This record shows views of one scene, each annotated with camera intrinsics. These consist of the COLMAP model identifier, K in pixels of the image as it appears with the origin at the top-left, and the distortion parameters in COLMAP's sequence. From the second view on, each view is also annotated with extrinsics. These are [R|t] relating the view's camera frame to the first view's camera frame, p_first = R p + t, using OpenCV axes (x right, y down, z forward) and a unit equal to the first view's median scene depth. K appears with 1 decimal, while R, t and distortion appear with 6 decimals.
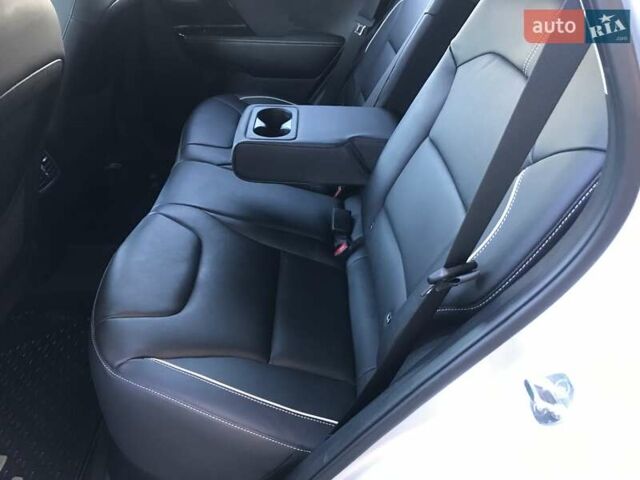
lens RADIAL K [[528.3, 0, 325.8], [0, 528.3, 224.6], [0, 0, 1]] dist [0.028547, -0.002836]
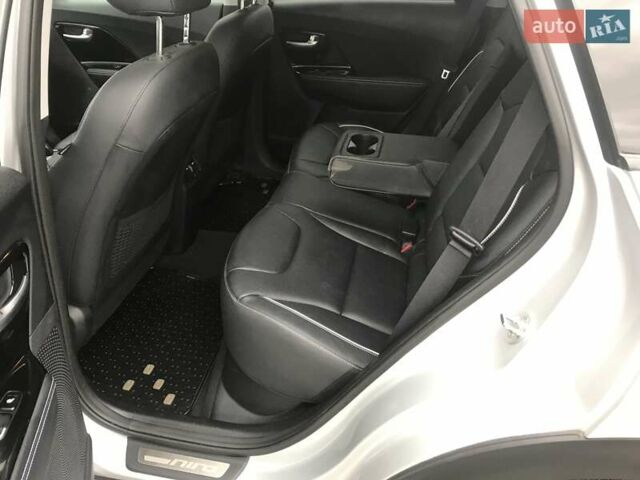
lens RADIAL K [[518.5, 0, 320.0], [0, 518.5, 240.0], [0, 0, 1]] dist [0.028527, -0.016011]
pose [[0.979067, 0.090450, -0.182334, 0.049178], [-0.094297, 0.995465, -0.012525, 0.062771], [0.180374, 0.029457, 0.983157, -0.252081]]
